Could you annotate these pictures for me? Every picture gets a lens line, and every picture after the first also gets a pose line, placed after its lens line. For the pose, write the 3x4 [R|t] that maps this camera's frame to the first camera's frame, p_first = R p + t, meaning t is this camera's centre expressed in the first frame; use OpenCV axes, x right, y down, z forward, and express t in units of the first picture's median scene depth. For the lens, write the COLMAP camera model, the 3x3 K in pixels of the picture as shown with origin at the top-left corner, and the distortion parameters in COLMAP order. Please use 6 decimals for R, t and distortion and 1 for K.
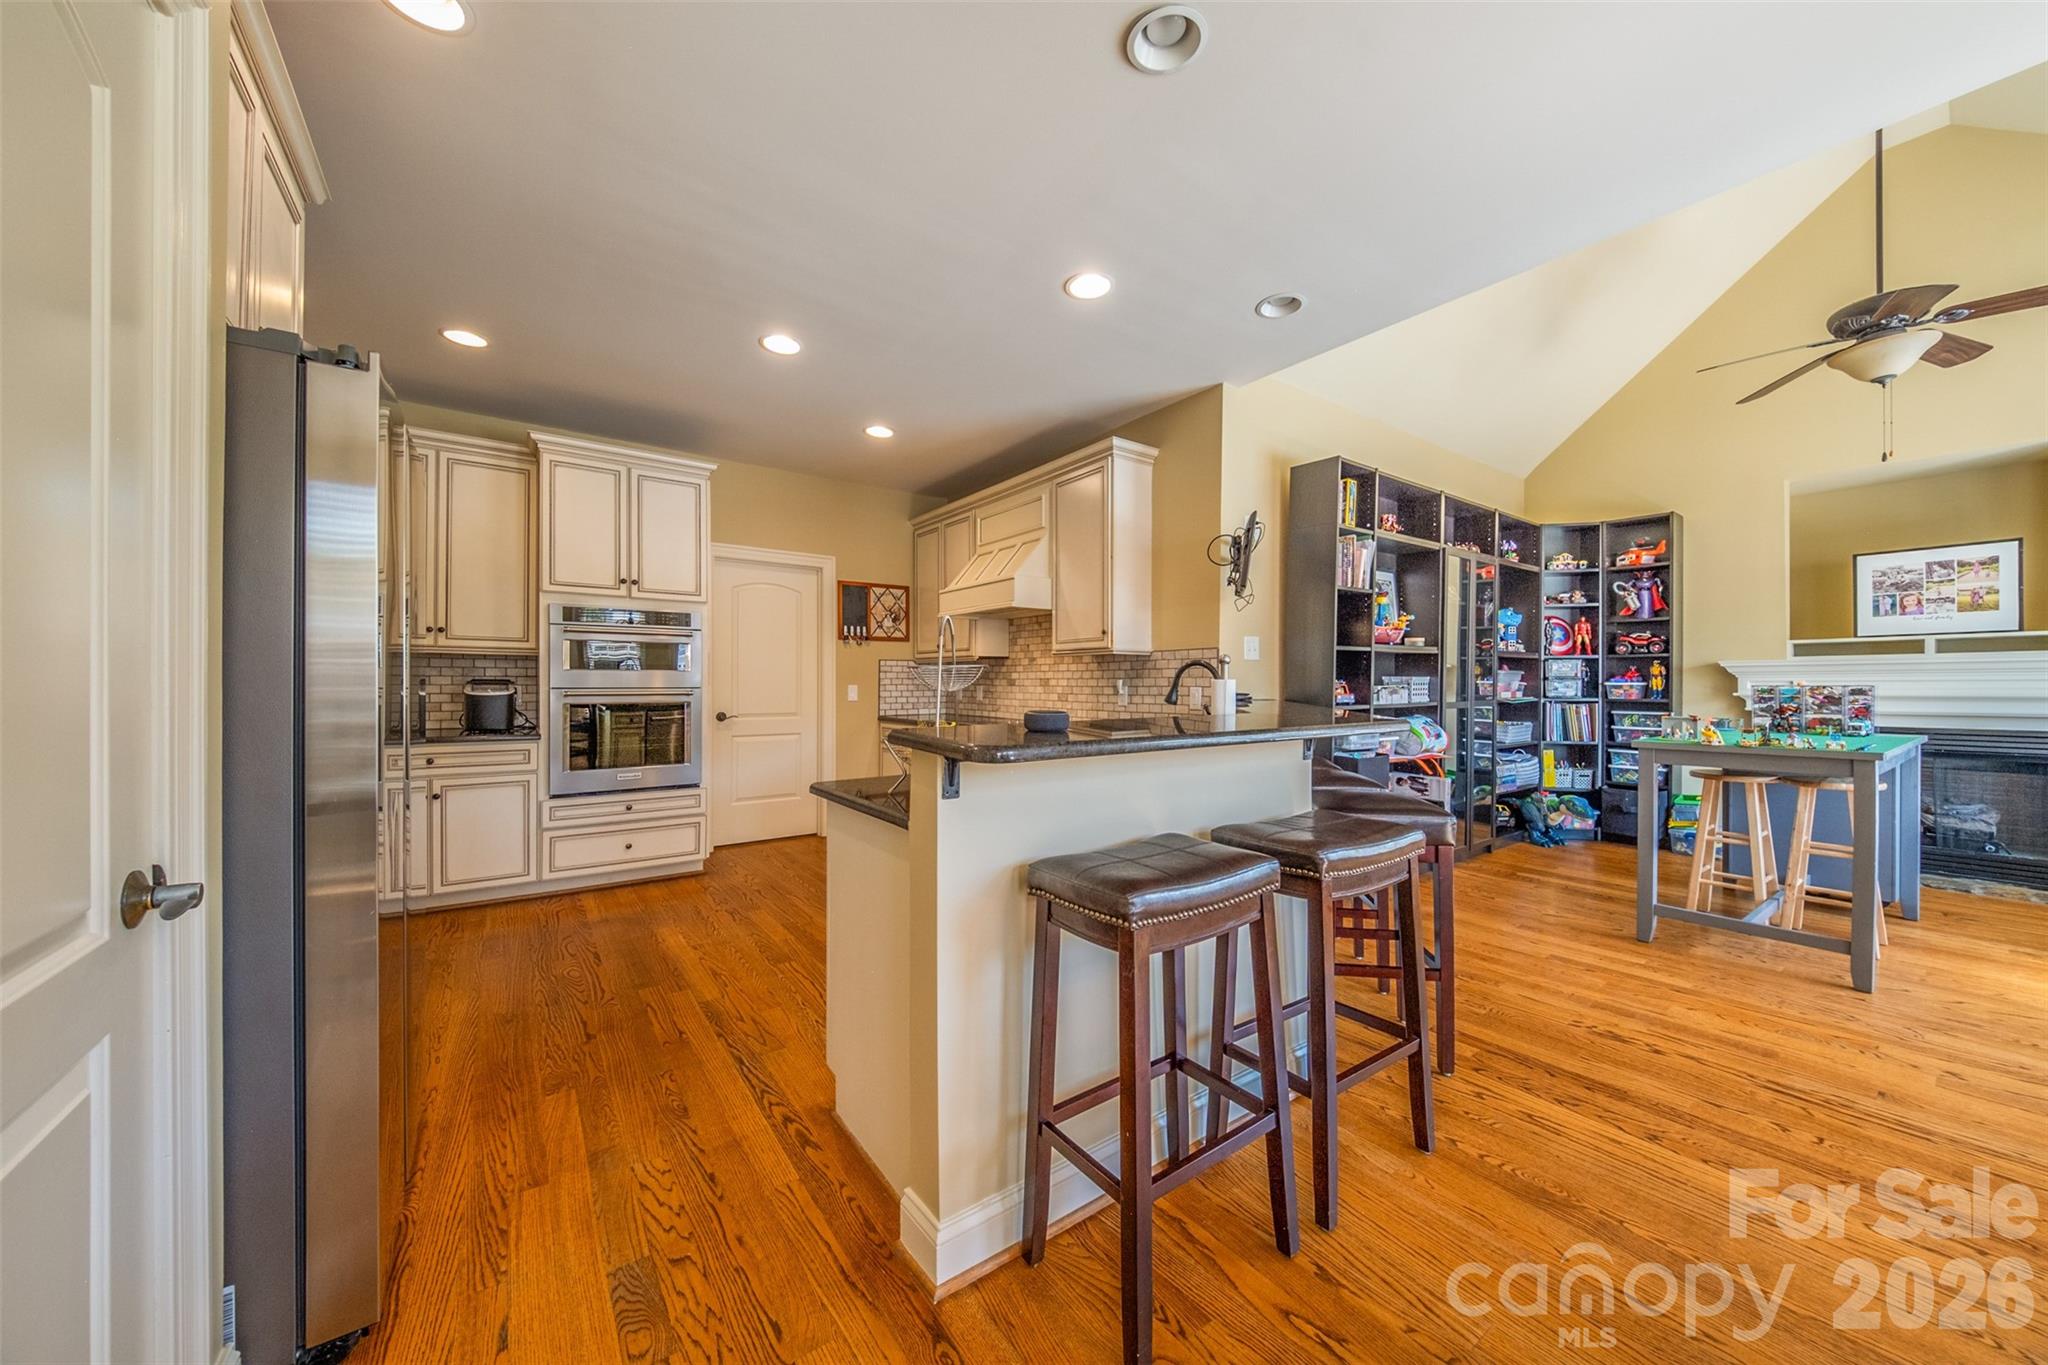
lens RADIAL K [[716.2, 0, 1037.1], [0, 716.2, 686.3], [0, 0, 1]] dist [0.001398, -0.002691]
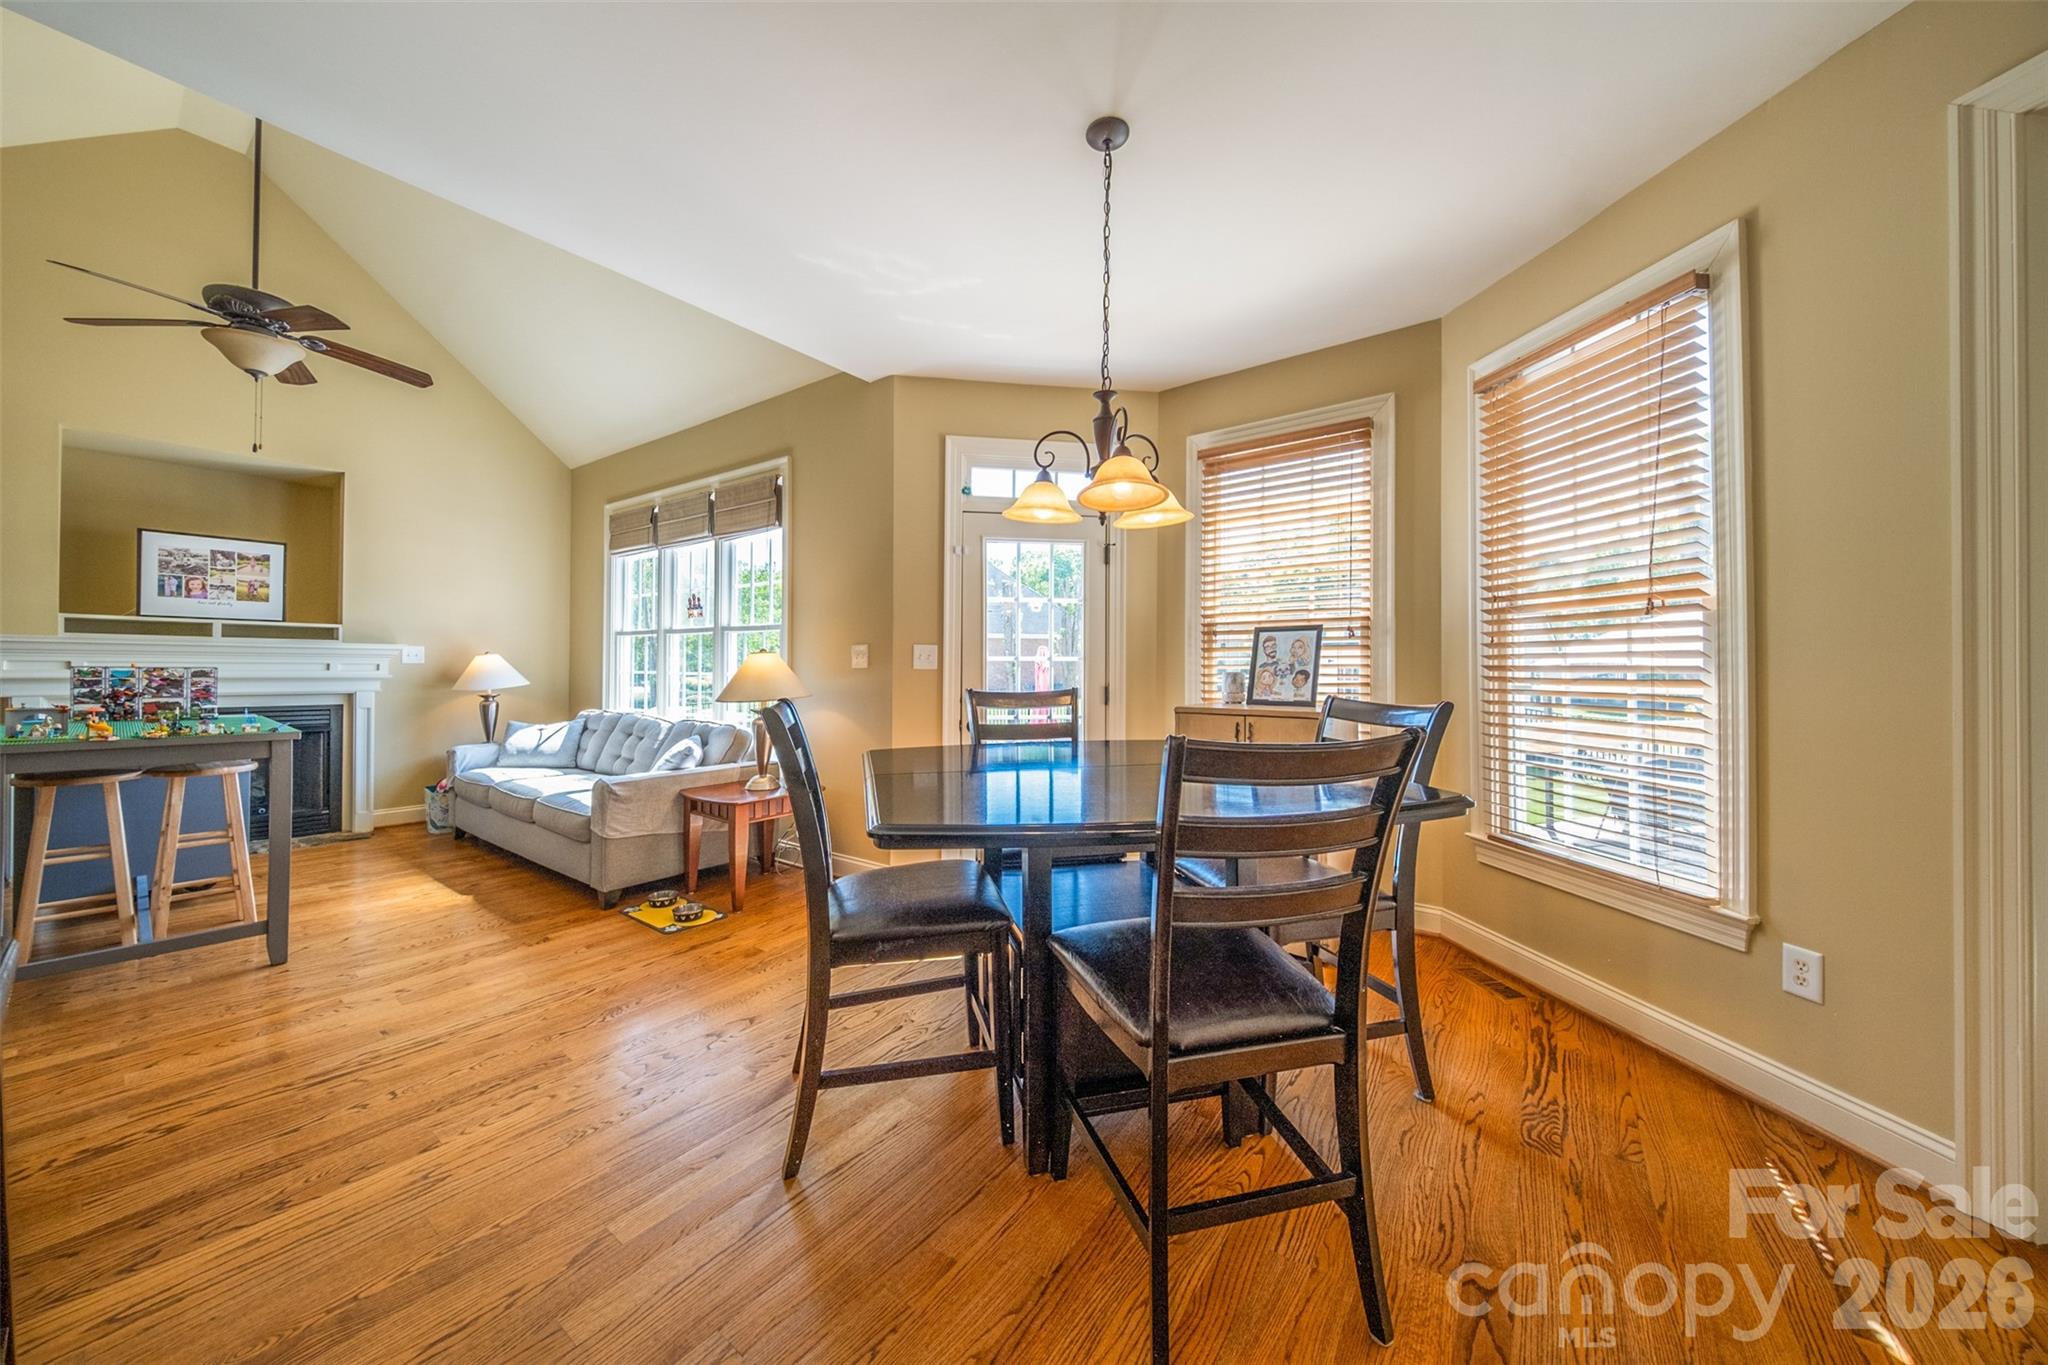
lens RADIAL K [[716.2, 0, 989.7], [0, 716.2, 658.6], [0, 0, 1]] dist [0.001398, -0.002691]
pose [[-0.280942, 0.014762, 0.959611, -0.080095], [-0.003499, 0.999859, -0.016406, -0.000406], [-0.959718, -0.007966, -0.280851, 0.189653]]
